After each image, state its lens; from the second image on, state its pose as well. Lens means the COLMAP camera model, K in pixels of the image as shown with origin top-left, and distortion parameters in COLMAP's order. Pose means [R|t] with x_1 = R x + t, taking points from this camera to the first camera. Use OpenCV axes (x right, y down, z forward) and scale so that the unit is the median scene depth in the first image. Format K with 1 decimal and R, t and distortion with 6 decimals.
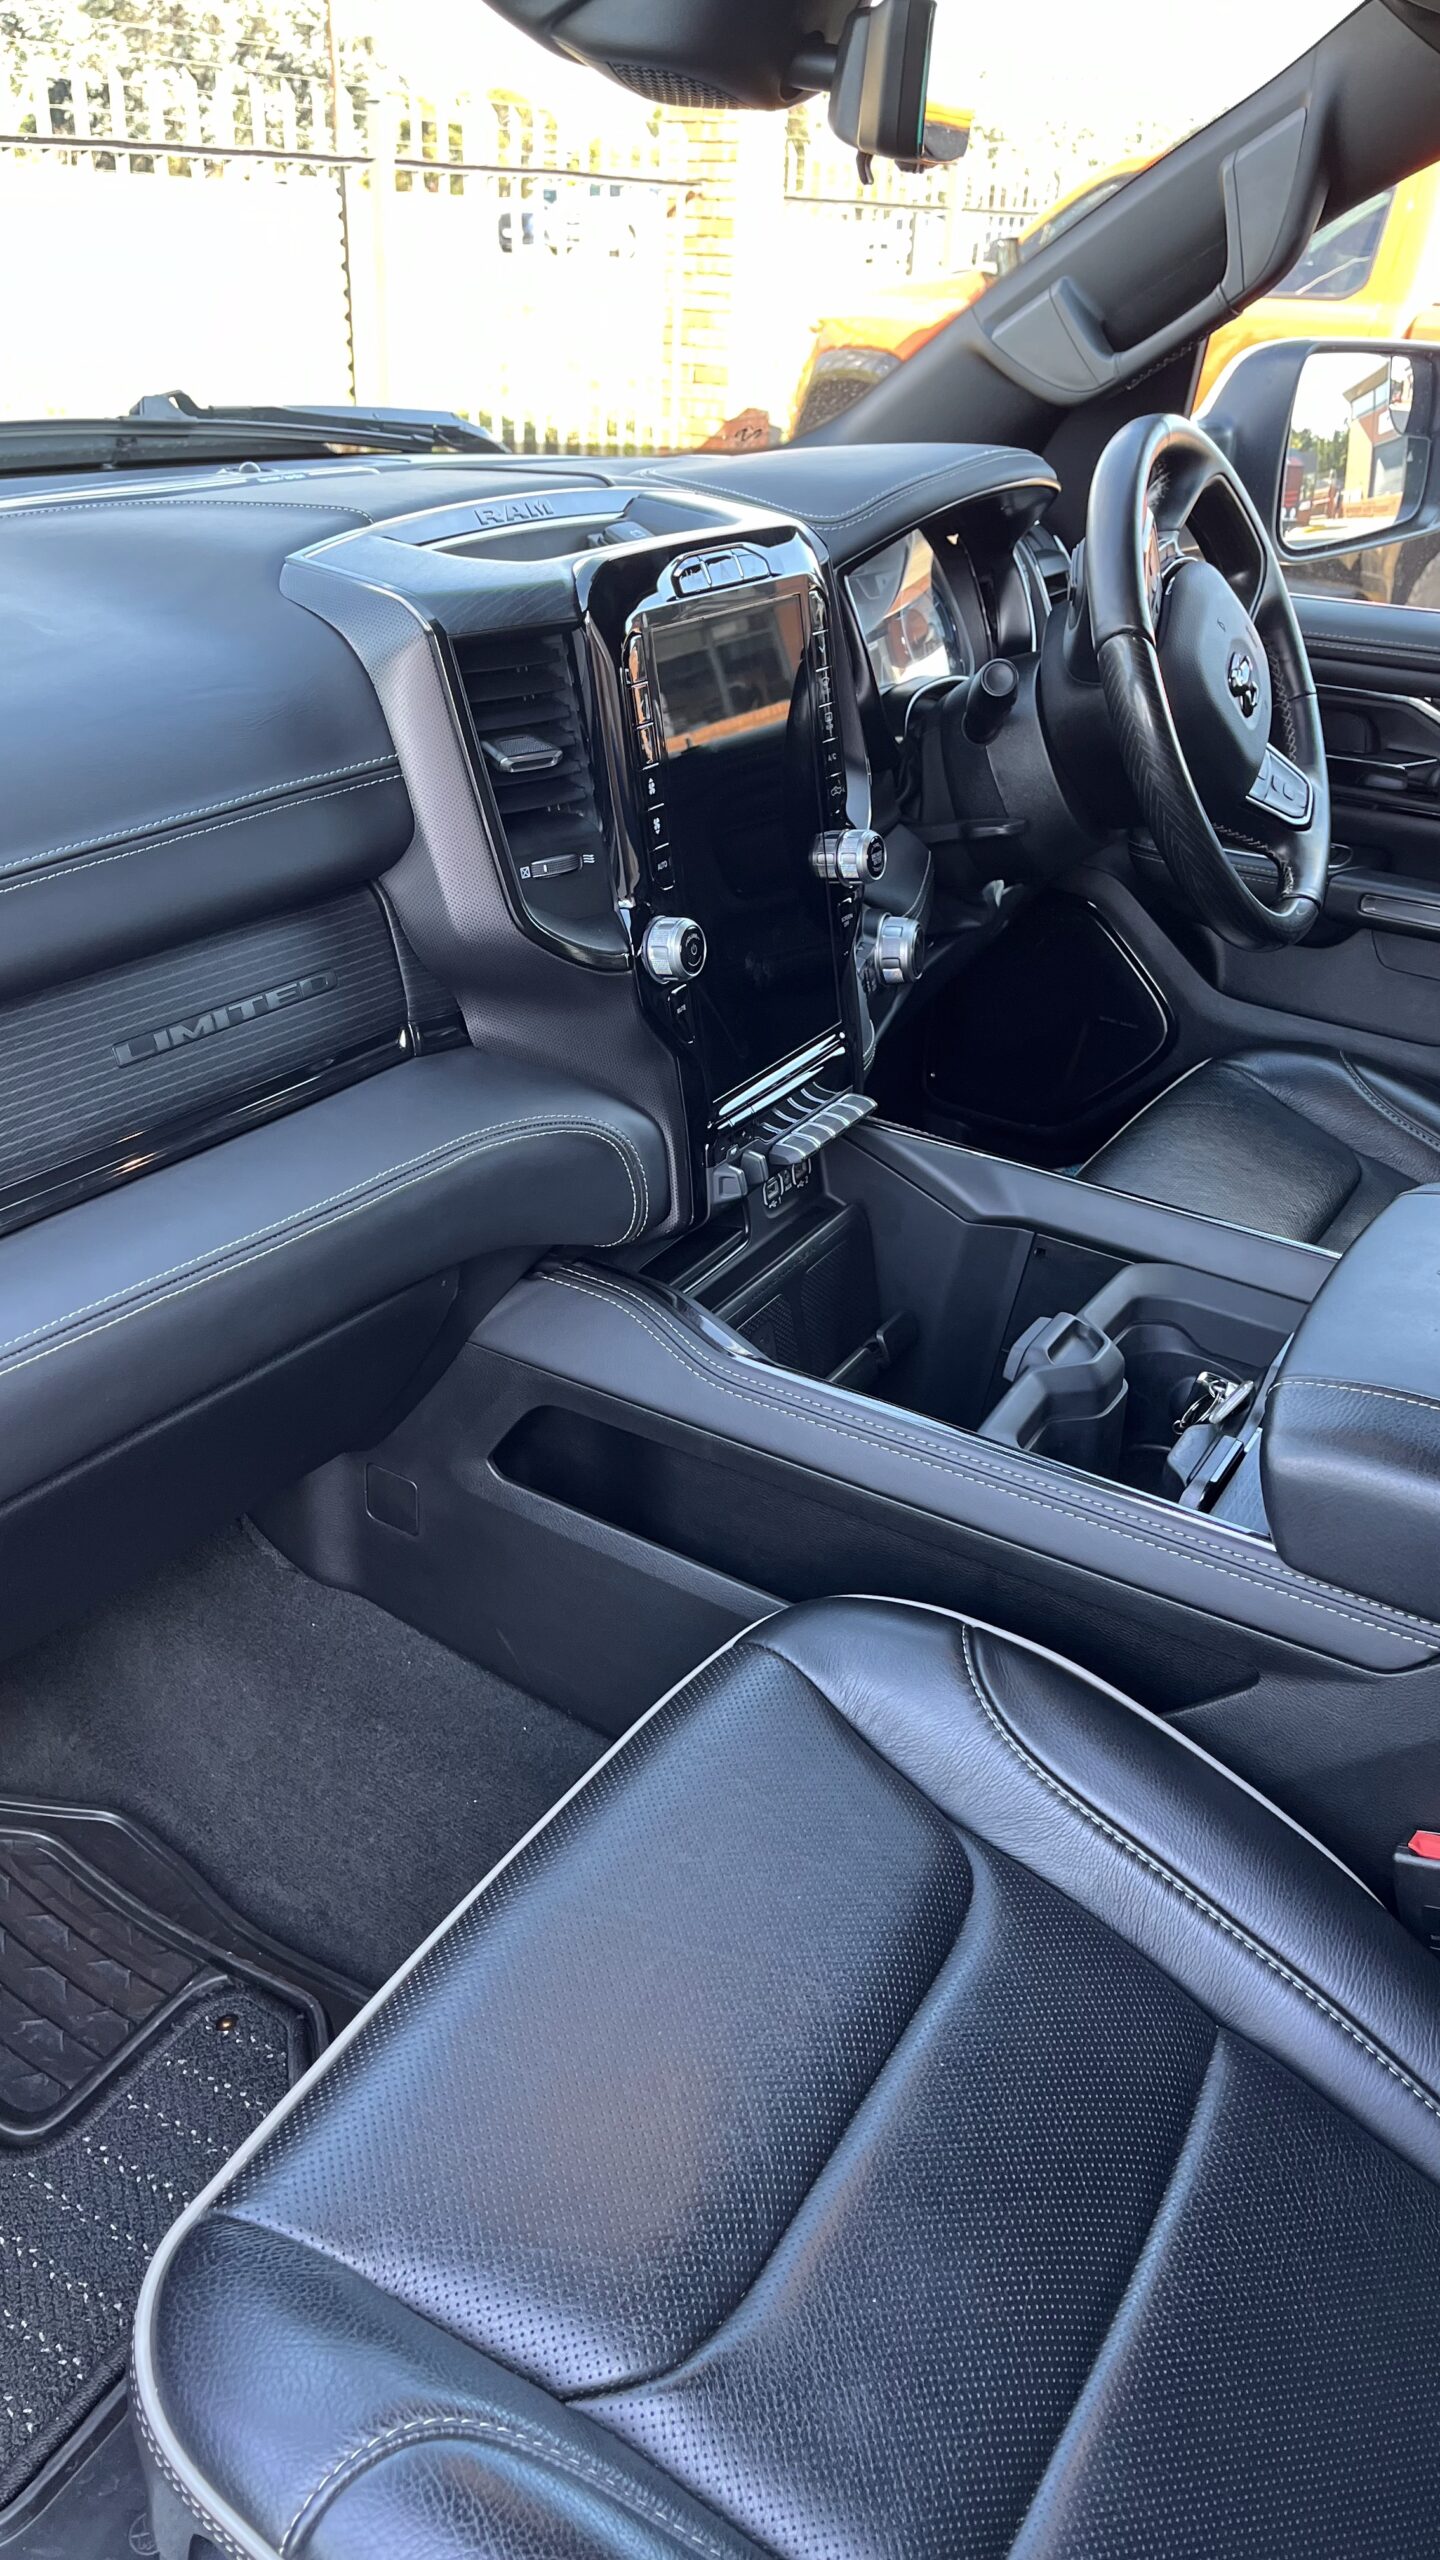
lens RADIAL K [[1949.6, 0, 729.6], [0, 1949.6, 1270.2], [0, 0, 1]] dist [0.076527, -0.121822]
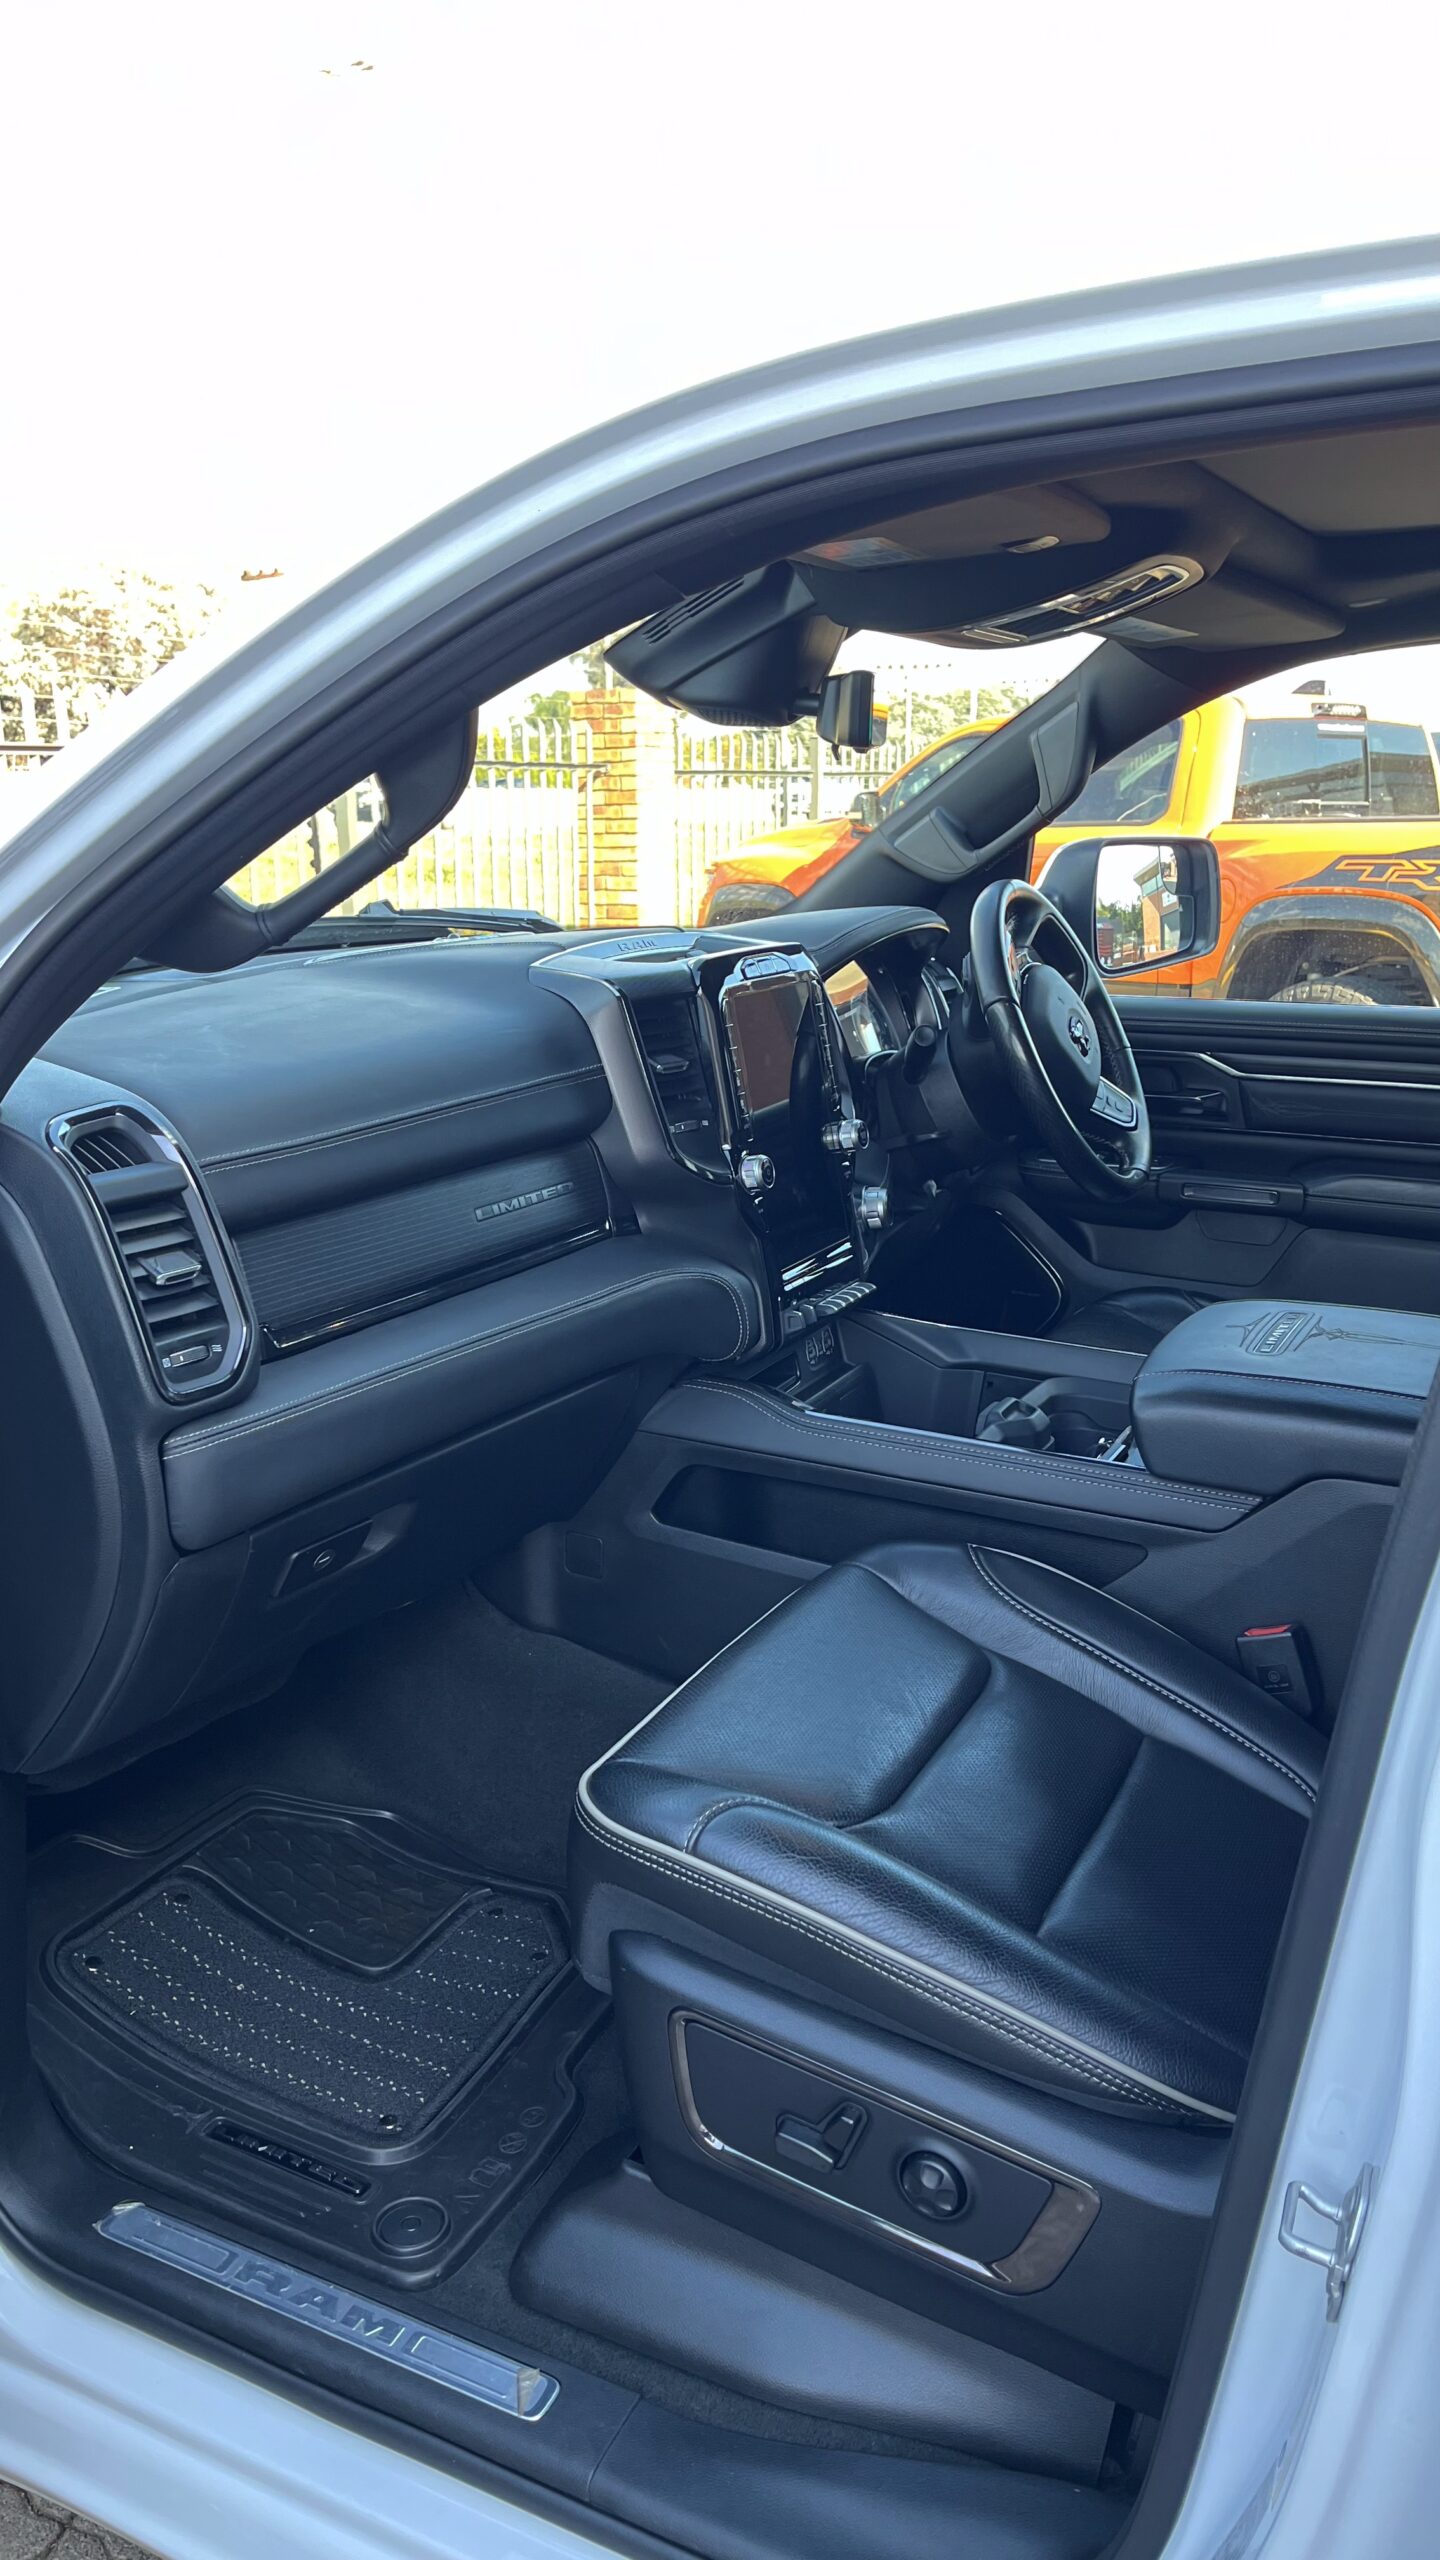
lens RADIAL K [[1949.6, 0, 729.6], [0, 1949.6, 1270.2], [0, 0, 1]] dist [0.076527, -0.121822]
pose [[0.996962, -0.061273, 0.048091, -0.110575], [0.071139, 0.967715, -0.241799, 0.258033], [-0.031723, 0.244485, 0.969134, -0.488282]]
